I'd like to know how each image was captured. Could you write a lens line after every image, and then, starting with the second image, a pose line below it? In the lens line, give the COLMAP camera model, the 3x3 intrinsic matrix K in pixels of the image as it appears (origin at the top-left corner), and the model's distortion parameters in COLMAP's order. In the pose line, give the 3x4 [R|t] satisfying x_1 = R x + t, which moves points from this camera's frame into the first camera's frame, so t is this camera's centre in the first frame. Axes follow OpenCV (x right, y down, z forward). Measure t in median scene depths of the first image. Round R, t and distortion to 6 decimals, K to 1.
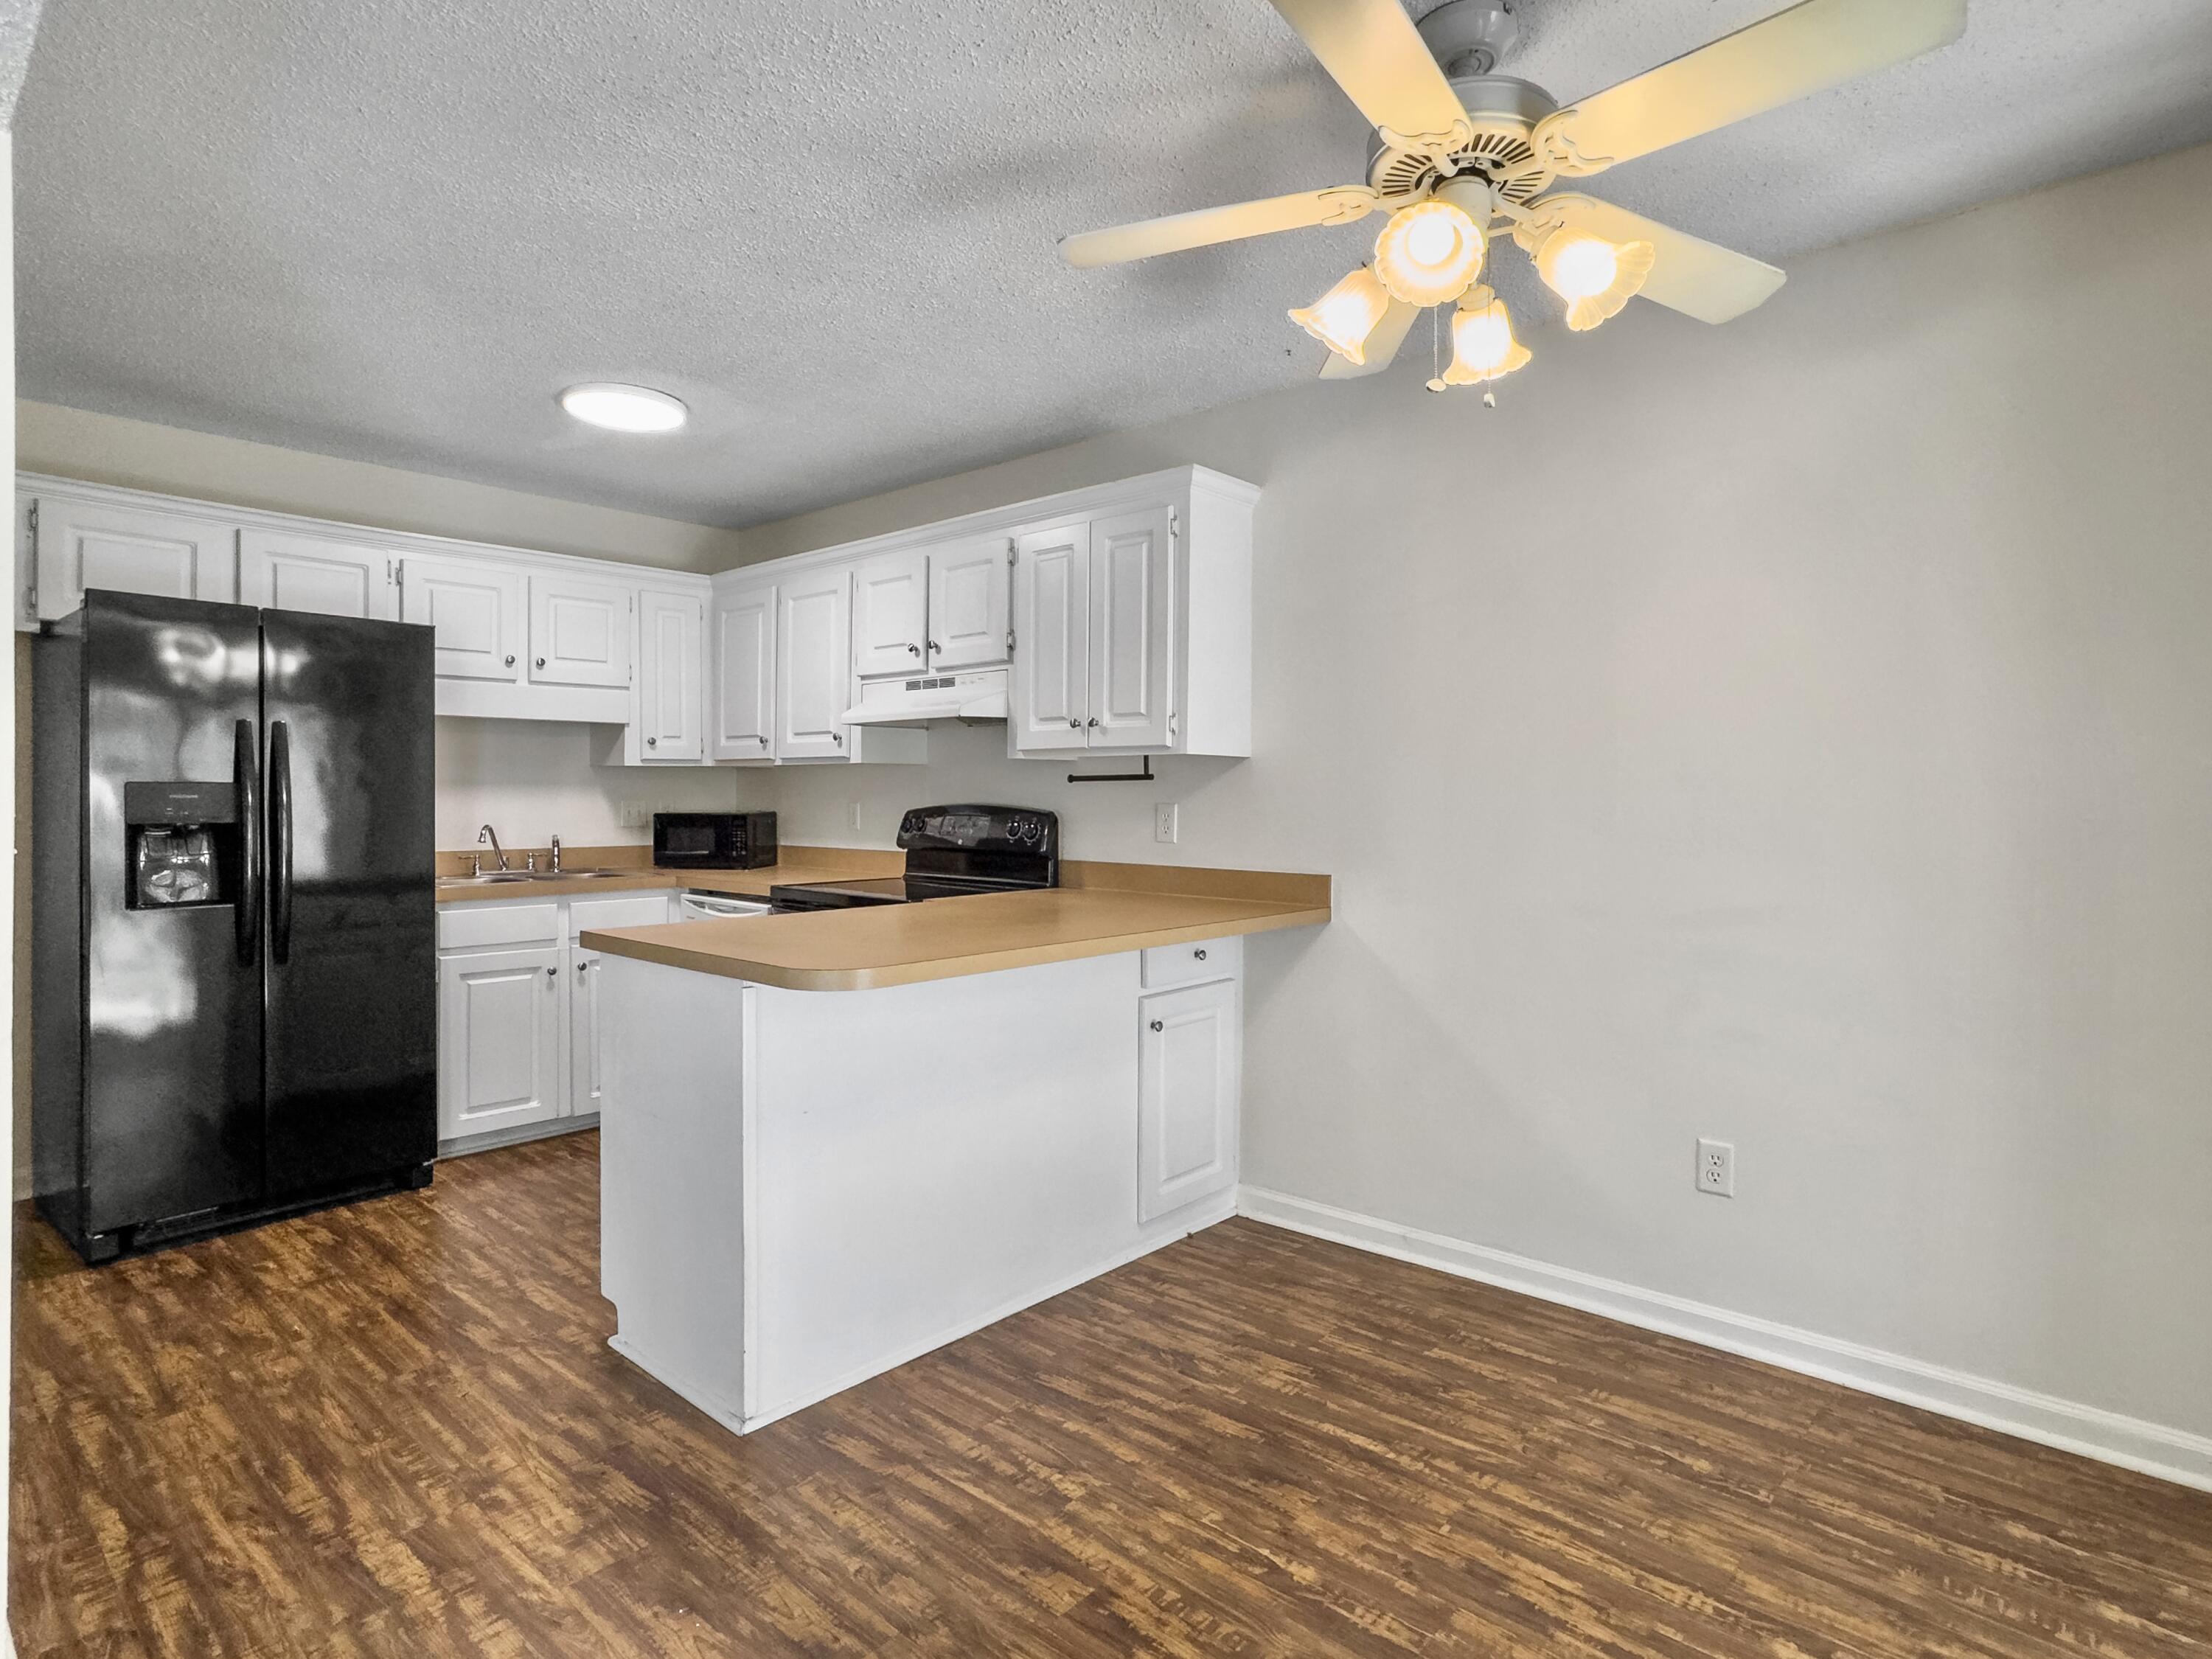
lens RADIAL K [[1175.2, 0, 1097.3], [0, 1175.2, 815.0], [0, 0, 1]] dist [-0.018733, 0.011016]
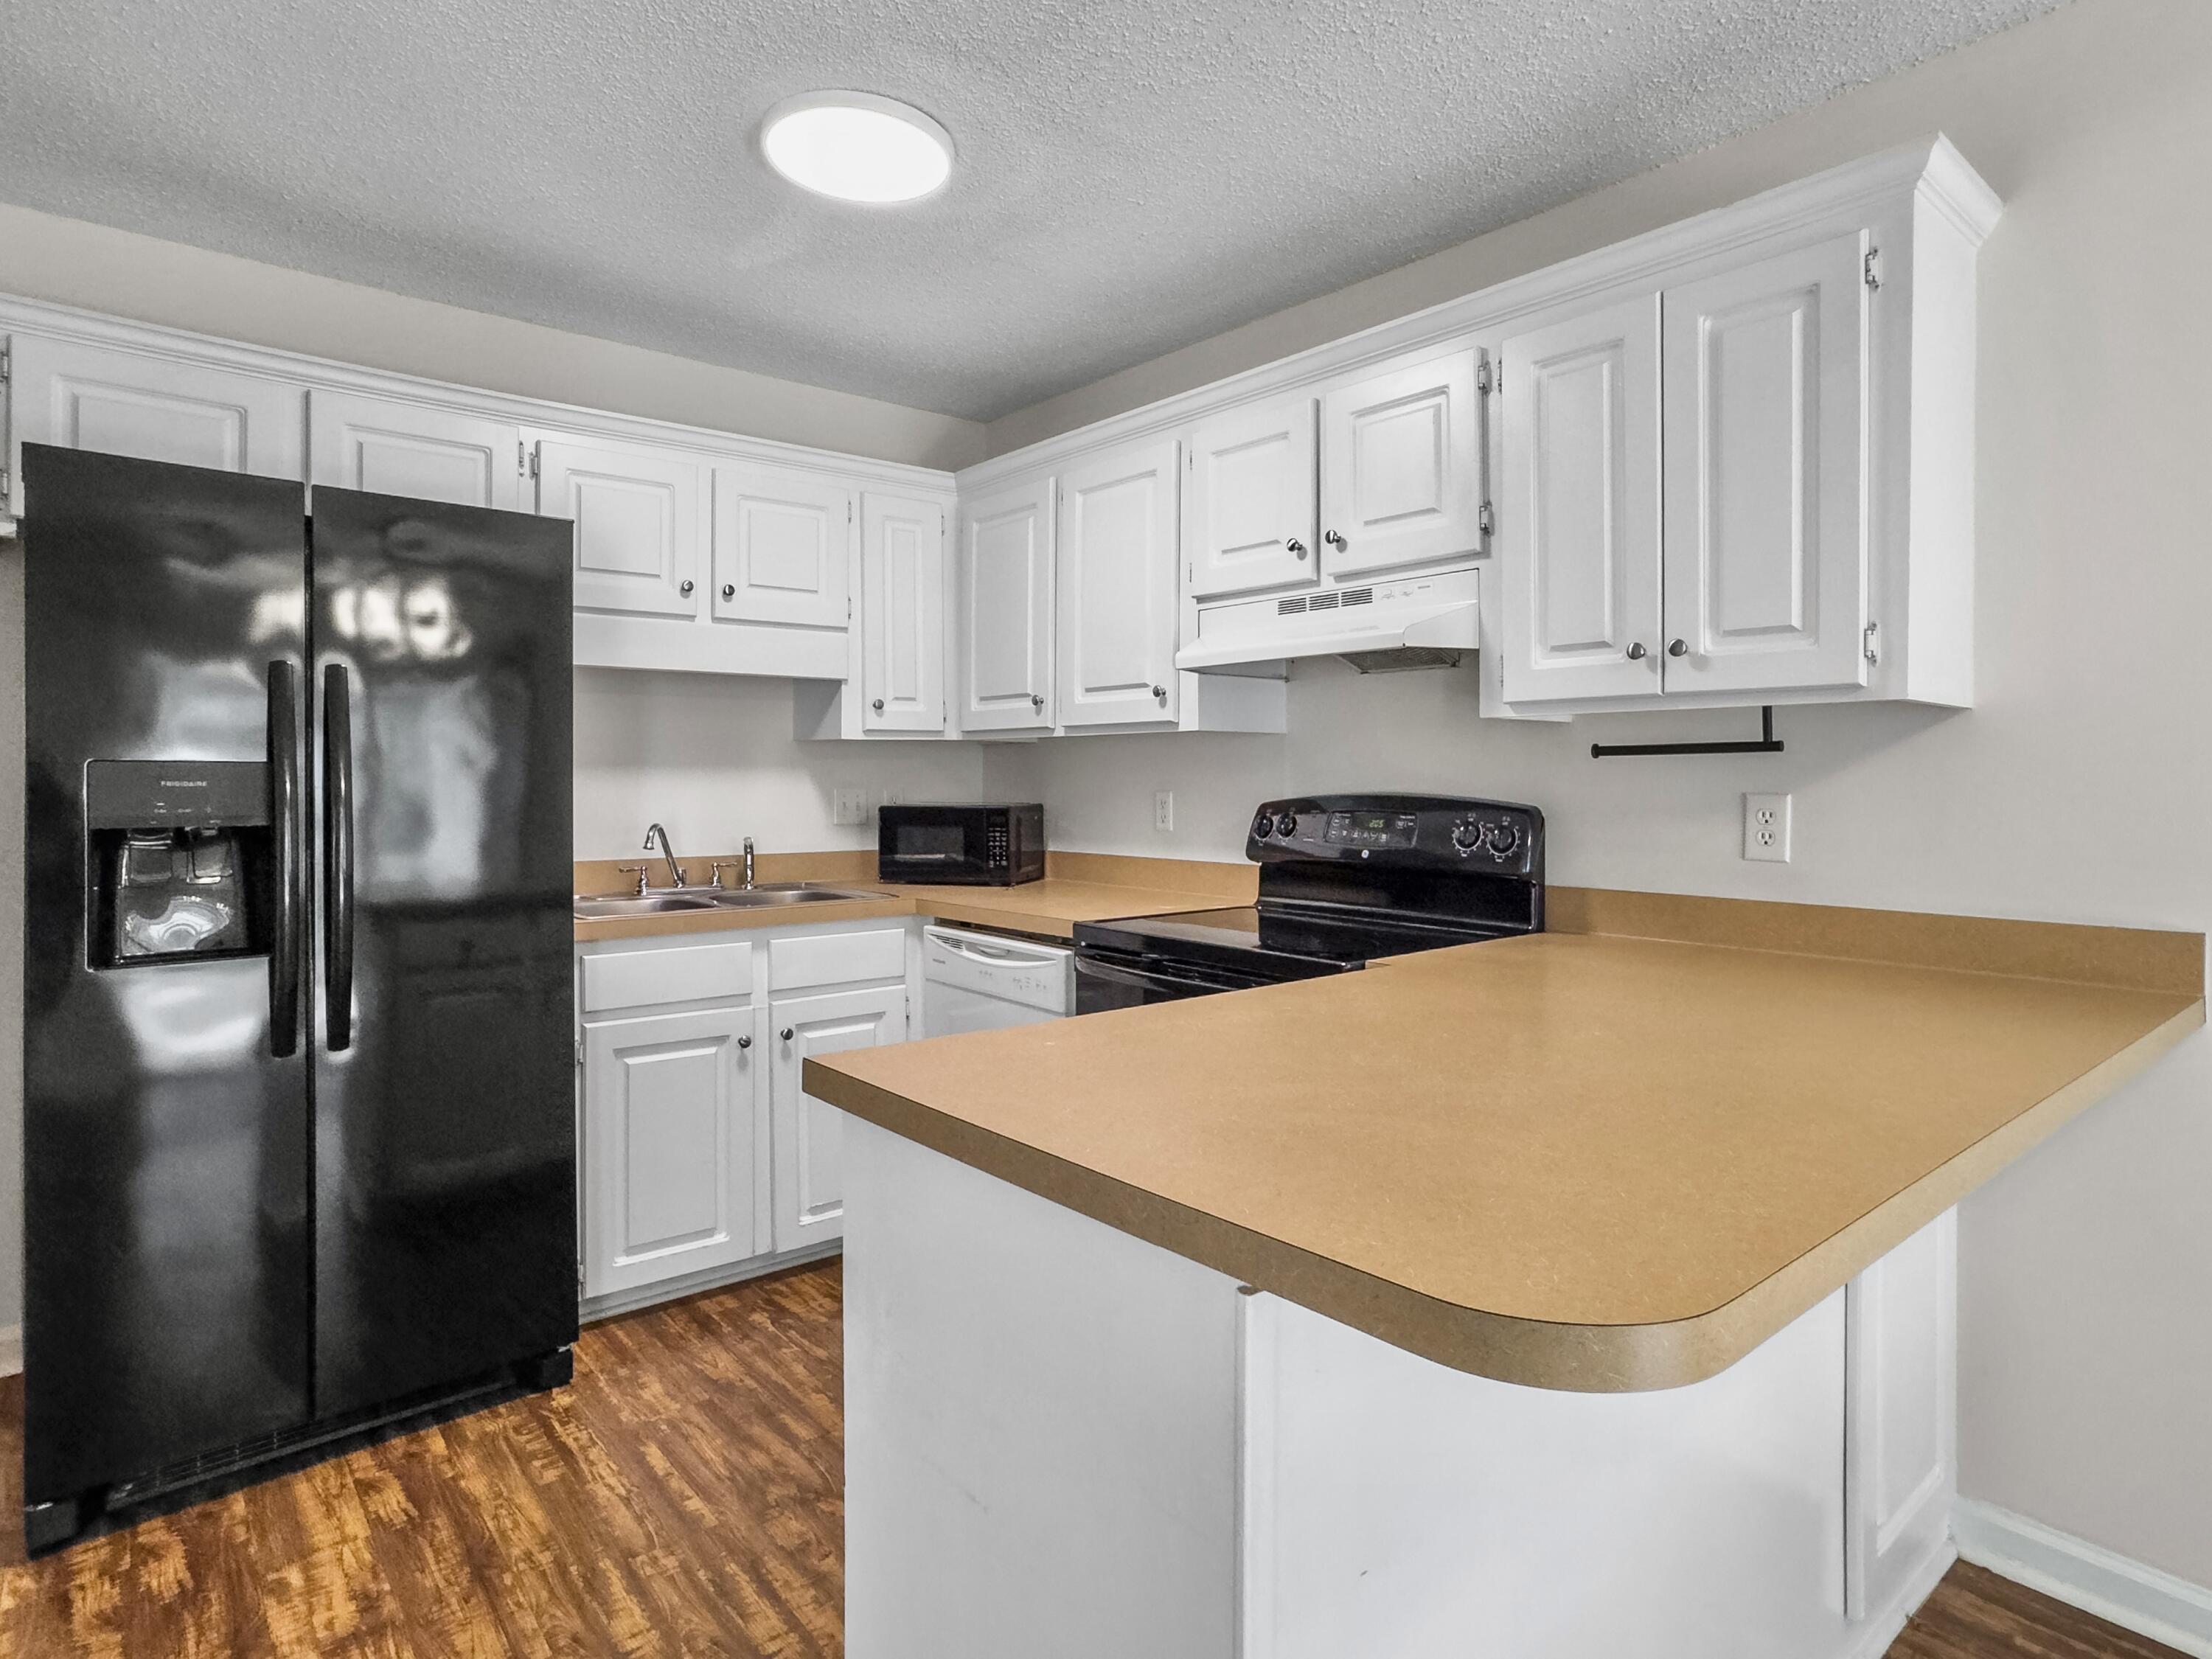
lens RADIAL K [[1175.2, 0, 1104.8], [0, 1175.2, 799.8], [0, 0, 1]] dist [-0.018733, 0.011016]
pose [[0.990996, -0.000404, -0.133890, -0.207117], [0.000497, 1.000000, 0.000667, -0.008061], [0.133889, -0.000728, 0.990996, 0.436545]]
